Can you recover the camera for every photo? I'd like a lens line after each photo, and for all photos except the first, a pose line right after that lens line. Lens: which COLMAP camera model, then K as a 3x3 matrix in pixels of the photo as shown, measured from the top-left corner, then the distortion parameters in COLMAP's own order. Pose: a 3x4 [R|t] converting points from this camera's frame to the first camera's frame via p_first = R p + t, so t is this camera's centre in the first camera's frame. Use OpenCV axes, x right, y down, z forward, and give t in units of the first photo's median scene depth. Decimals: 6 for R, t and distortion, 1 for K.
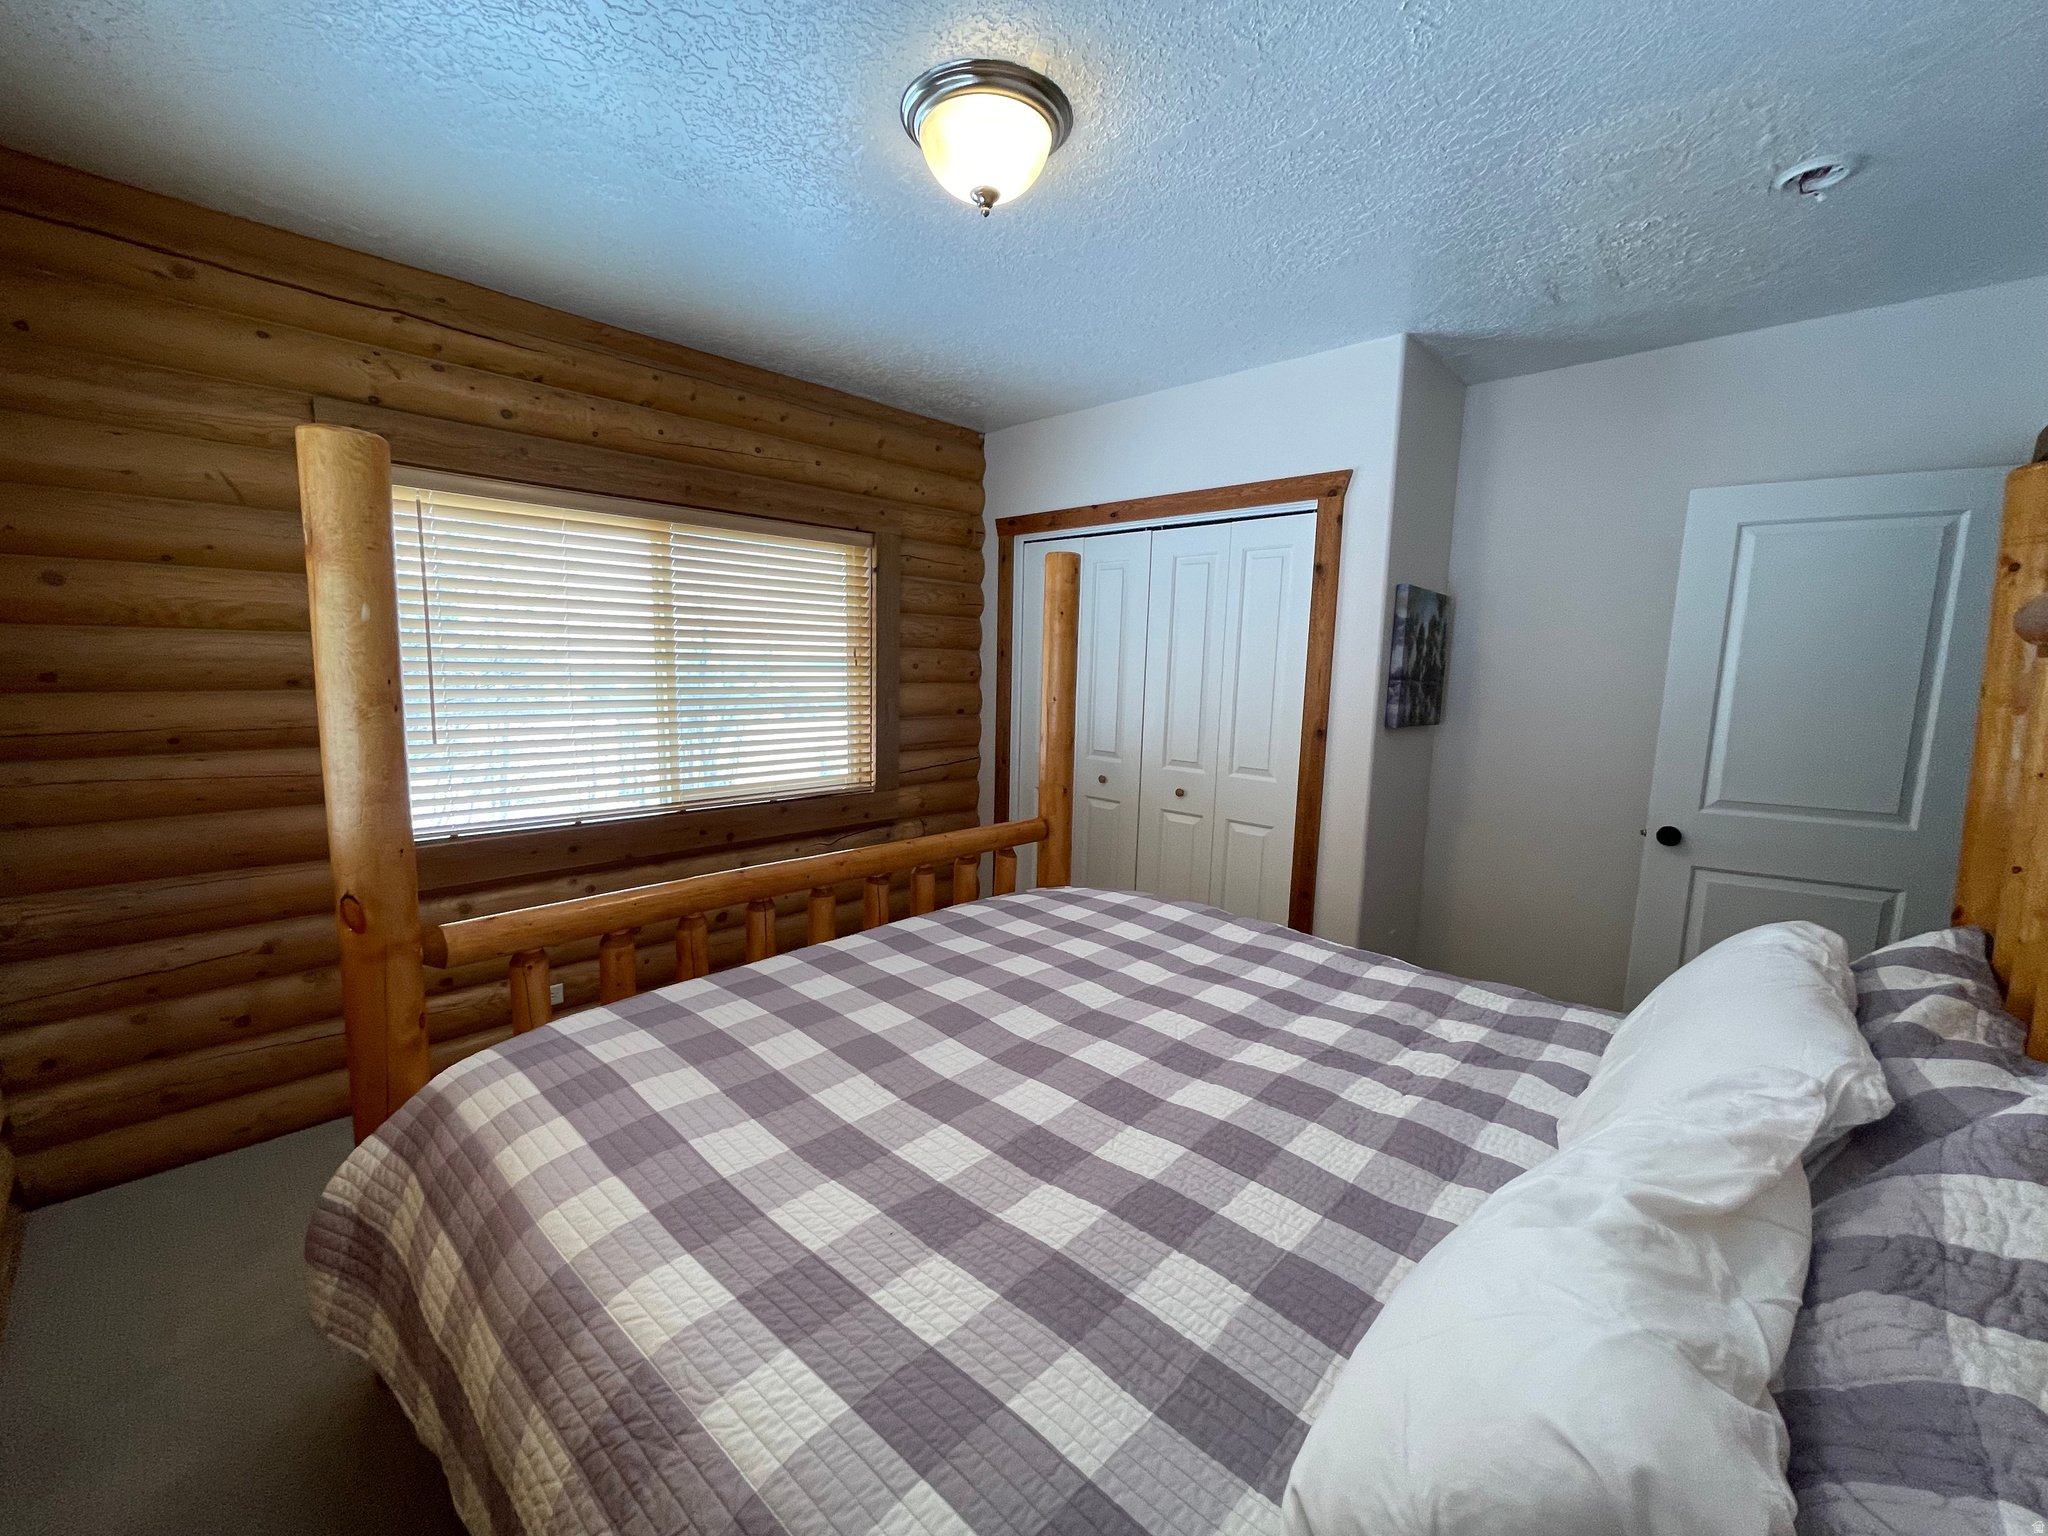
lens RADIAL K [[827.3, 0, 1018.9], [0, 827.3, 778.6], [0, 0, 1]] dist [-0.001309, 0.000931]
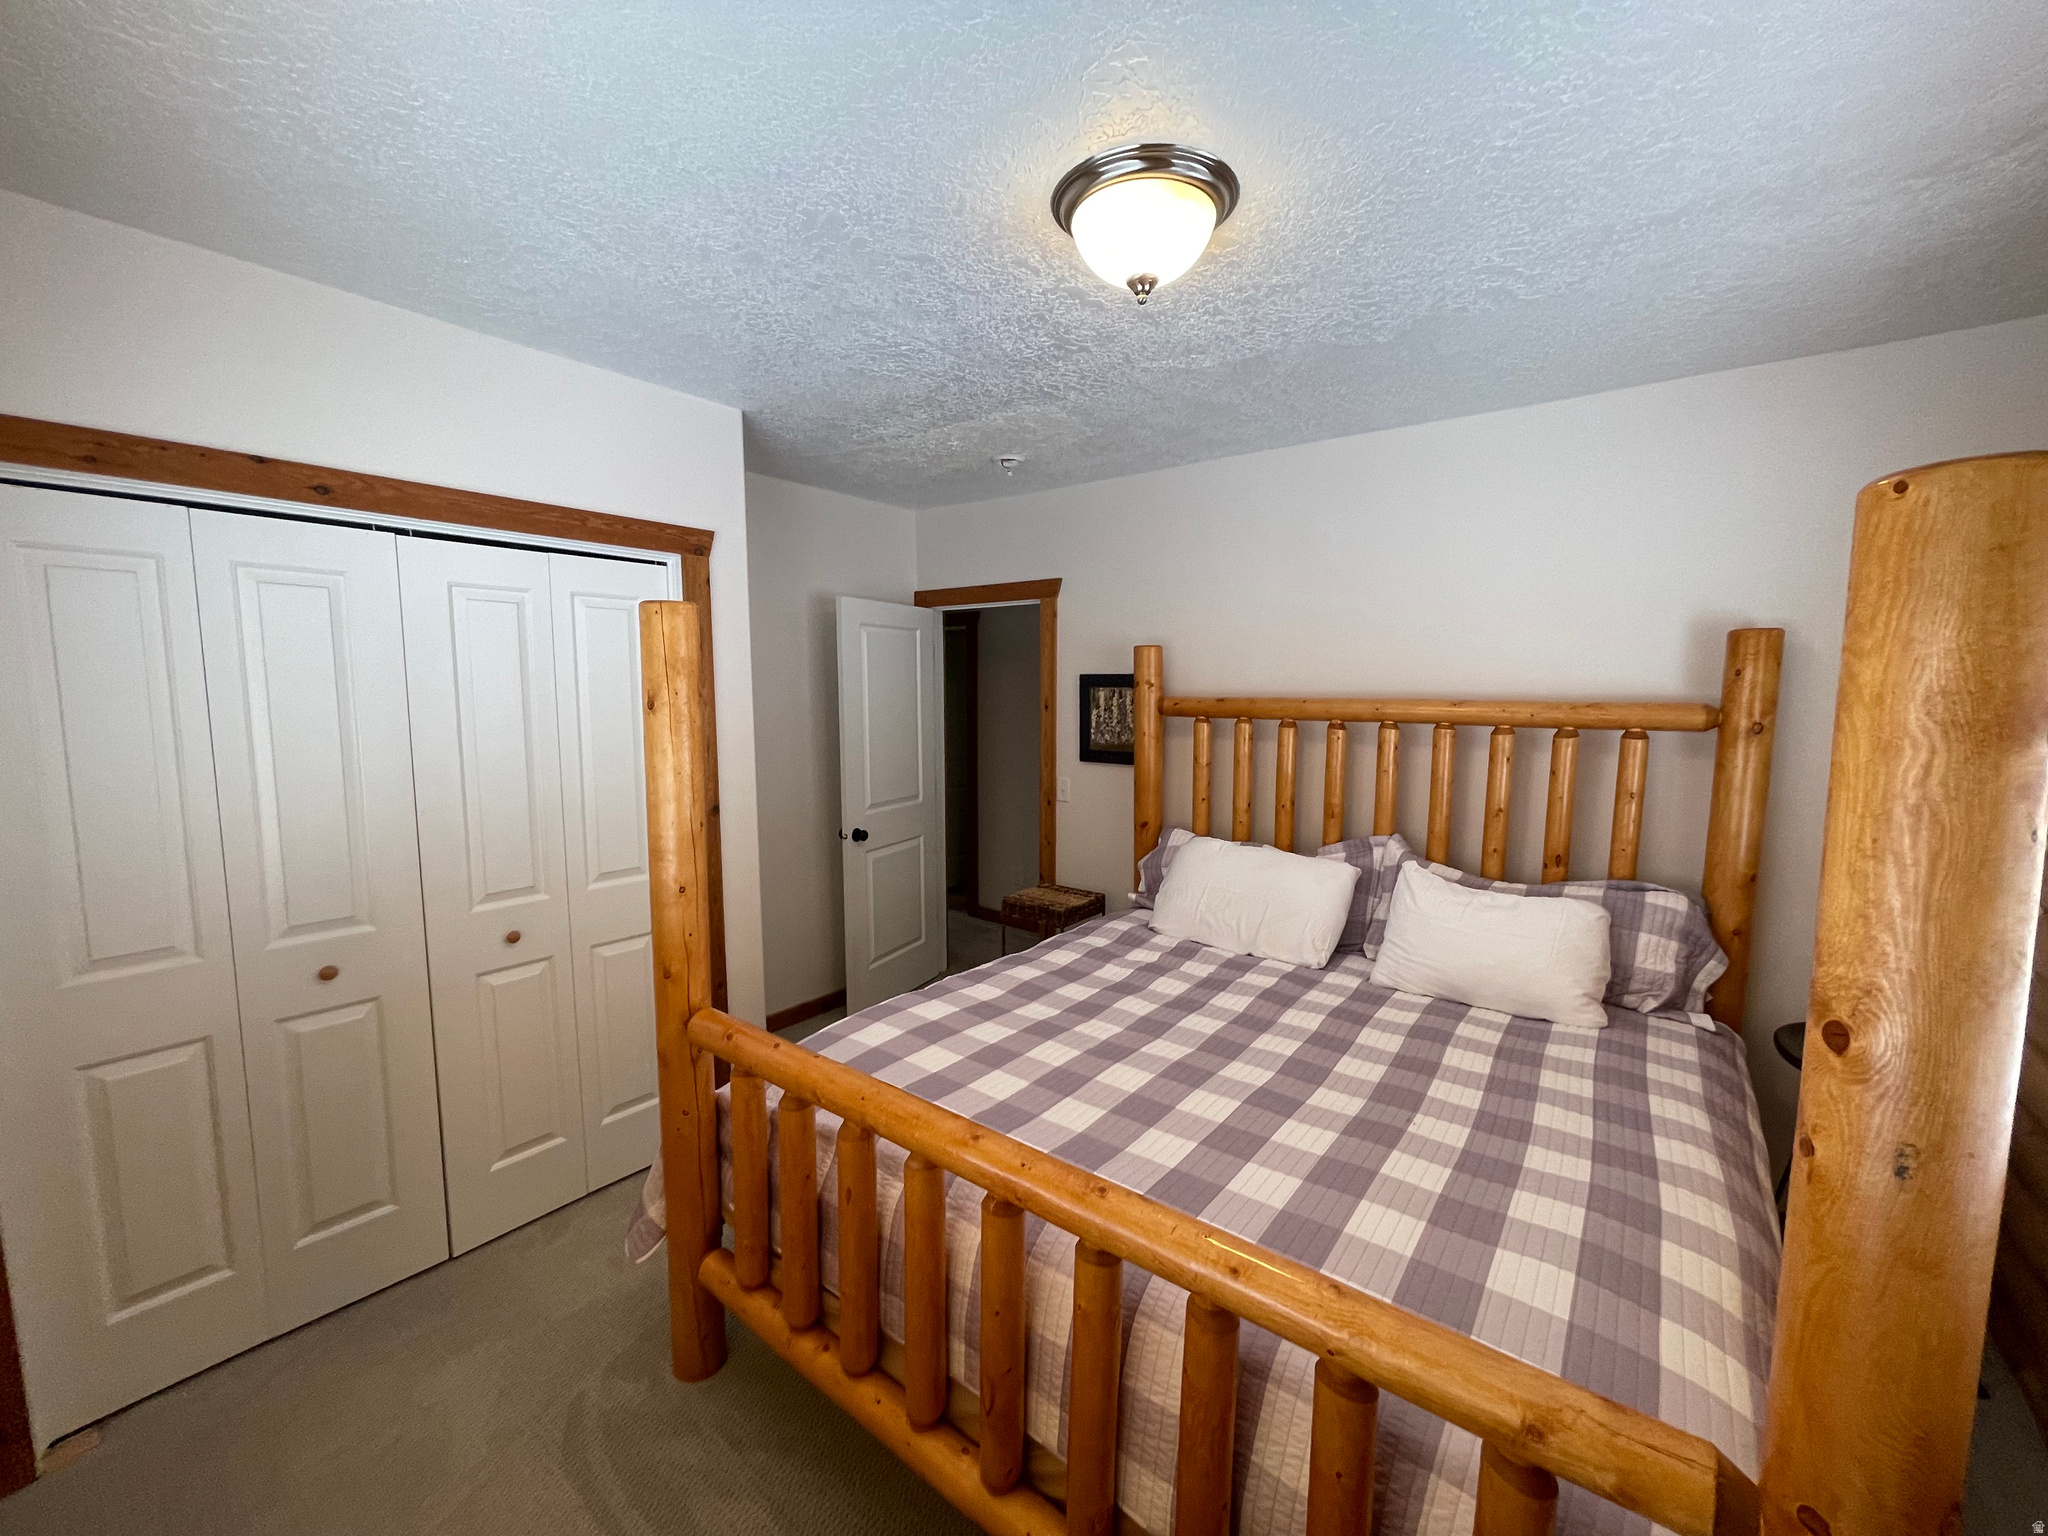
lens RADIAL K [[822.3, 0, 1019.8], [0, 822.3, 771.2], [0, 0, 1]] dist [-0.000475, 0.000700]
pose [[-0.096549, -0.127367, 0.987145, -0.648642], [0.134991, 0.980939, 0.139769, -0.203863], [-0.986132, 0.146750, -0.077515, 0.831762]]
